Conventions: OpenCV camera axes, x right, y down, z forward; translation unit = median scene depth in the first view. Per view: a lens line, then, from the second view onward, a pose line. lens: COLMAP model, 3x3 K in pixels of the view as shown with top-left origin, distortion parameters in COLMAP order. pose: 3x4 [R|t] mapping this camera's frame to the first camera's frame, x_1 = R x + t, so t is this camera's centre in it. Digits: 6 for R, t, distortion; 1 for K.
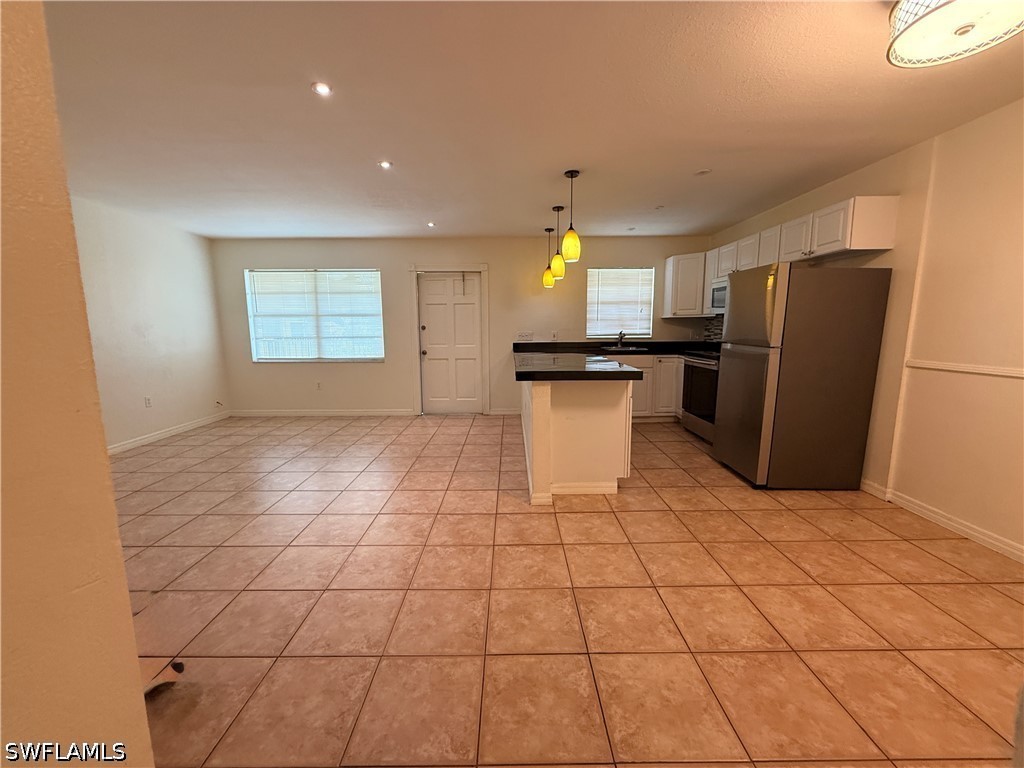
lens RADIAL K [[407.9, 0, 510.9], [0, 407.9, 383.3], [0, 0, 1]] dist [0.000023, 0.000064]
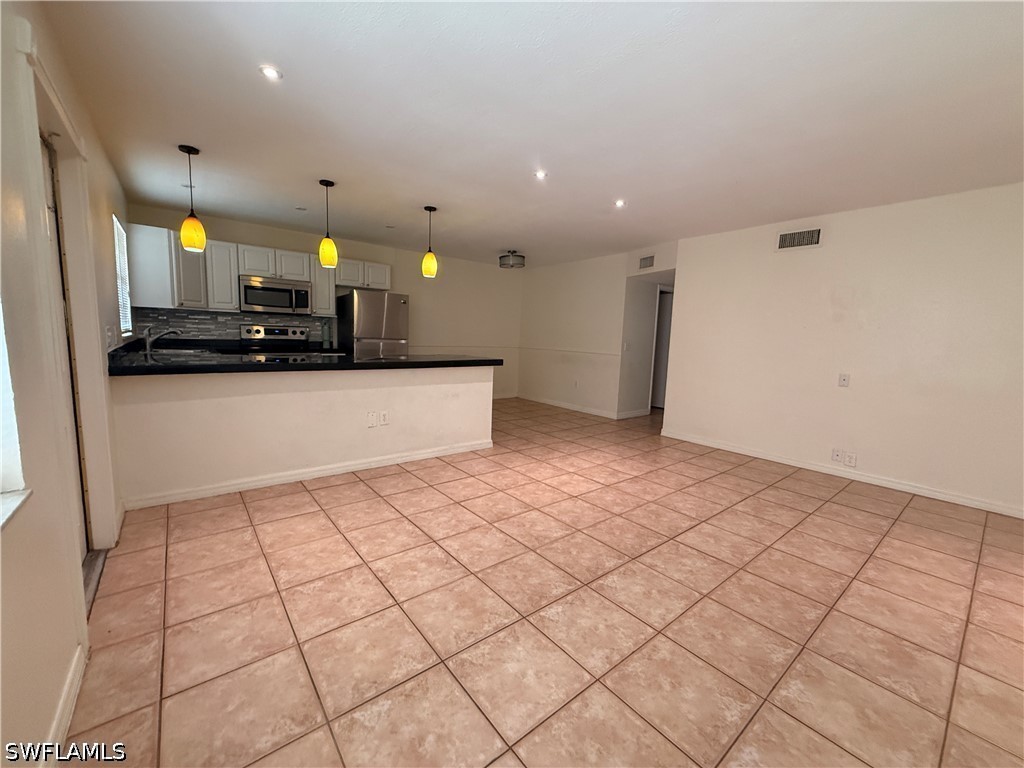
lens RADIAL K [[407.9, 0, 510.9], [0, 407.9, 383.3], [0, 0, 1]] dist [0.000023, 0.000064]
pose [[-0.627774, -0.110118, 0.770567, -1.087078], [0.077919, 0.976080, 0.202968, -0.226739], [-0.774486, 0.187460, -0.604178, 1.732747]]
